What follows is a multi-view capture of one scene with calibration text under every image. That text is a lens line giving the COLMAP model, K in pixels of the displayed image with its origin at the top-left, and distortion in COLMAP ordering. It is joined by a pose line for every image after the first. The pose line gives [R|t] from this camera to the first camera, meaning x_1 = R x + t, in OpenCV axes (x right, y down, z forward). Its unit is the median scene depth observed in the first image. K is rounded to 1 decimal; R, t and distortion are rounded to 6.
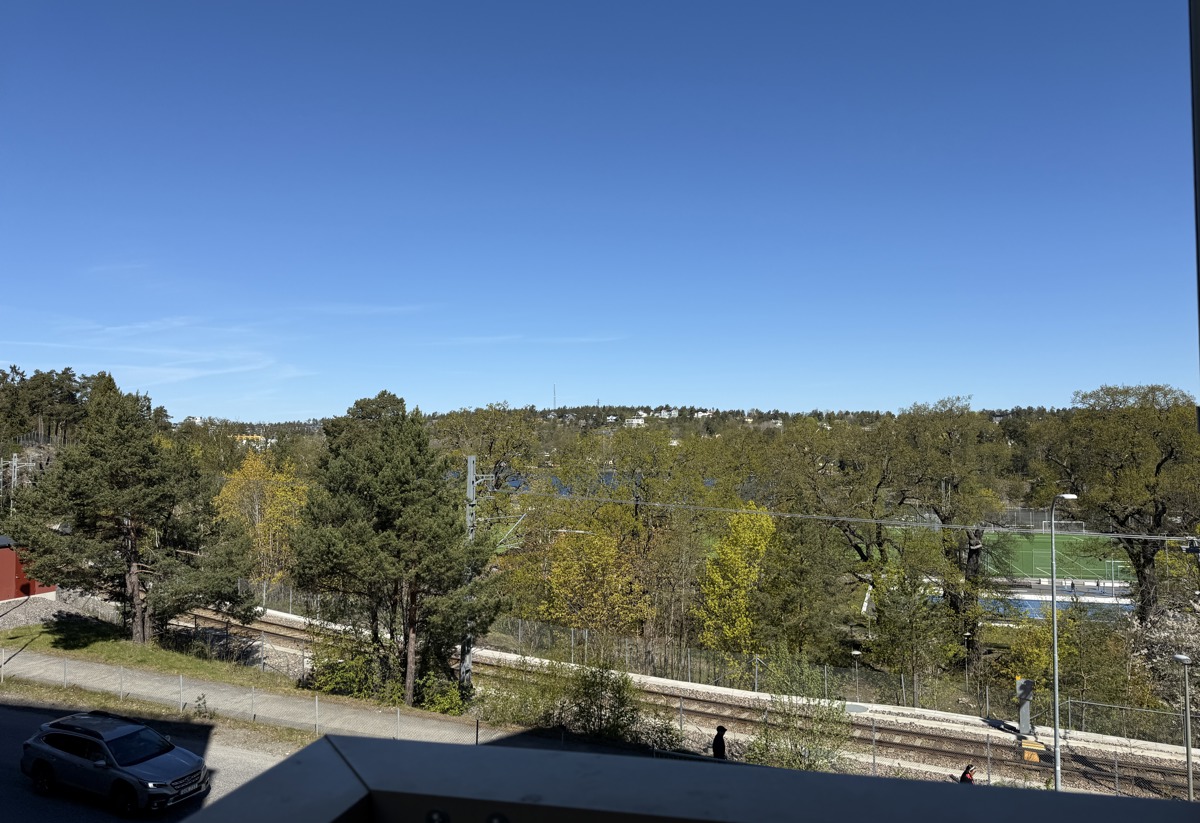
lens RADIAL K [[836.5, 0, 605.3], [0, 836.5, 415.0], [0, 0, 1]] dist [0.062581, -0.084005]
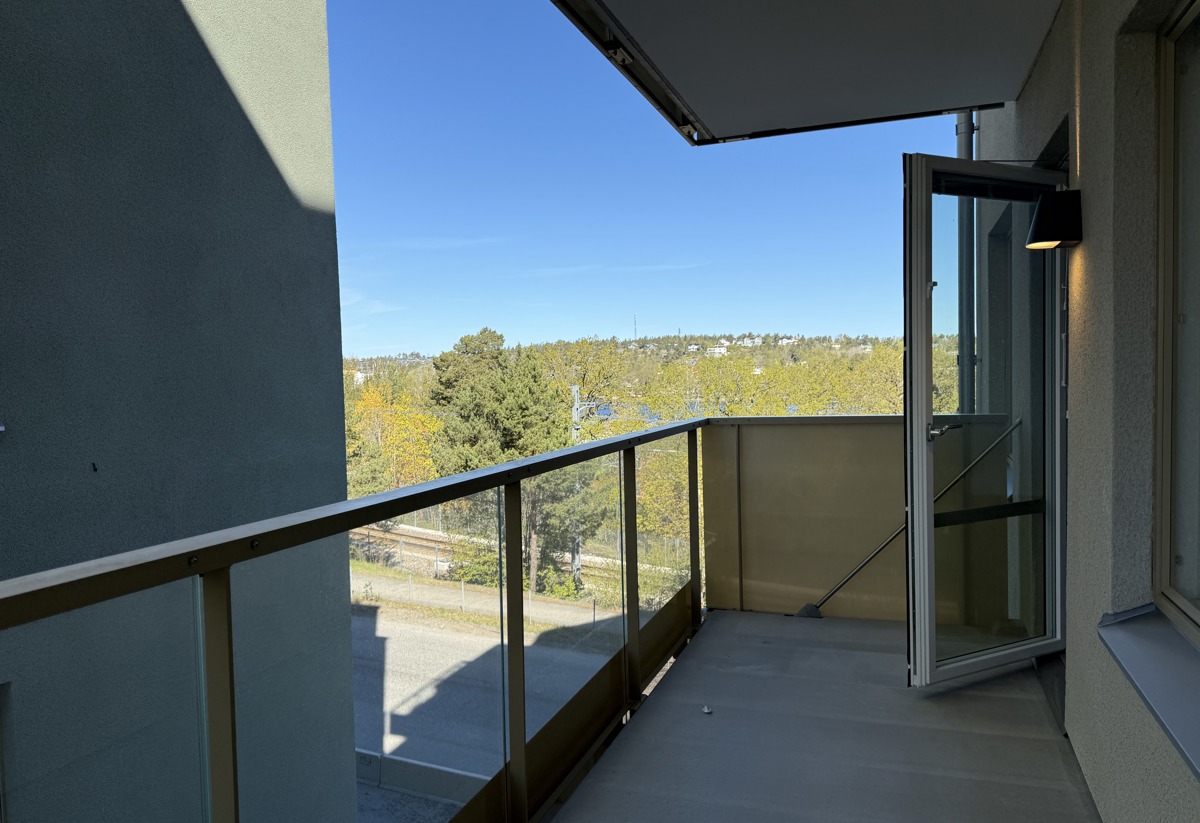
lens RADIAL K [[836.5, 0, 596.5], [0, 836.5, 423.6], [0, 0, 1]] dist [0.062581, -0.084005]
pose [[0.994074, -0.010788, -0.108173, -0.009748], [0.020806, 0.995549, 0.091918, -0.004628], [0.106699, -0.093624, 0.989874, -0.139608]]
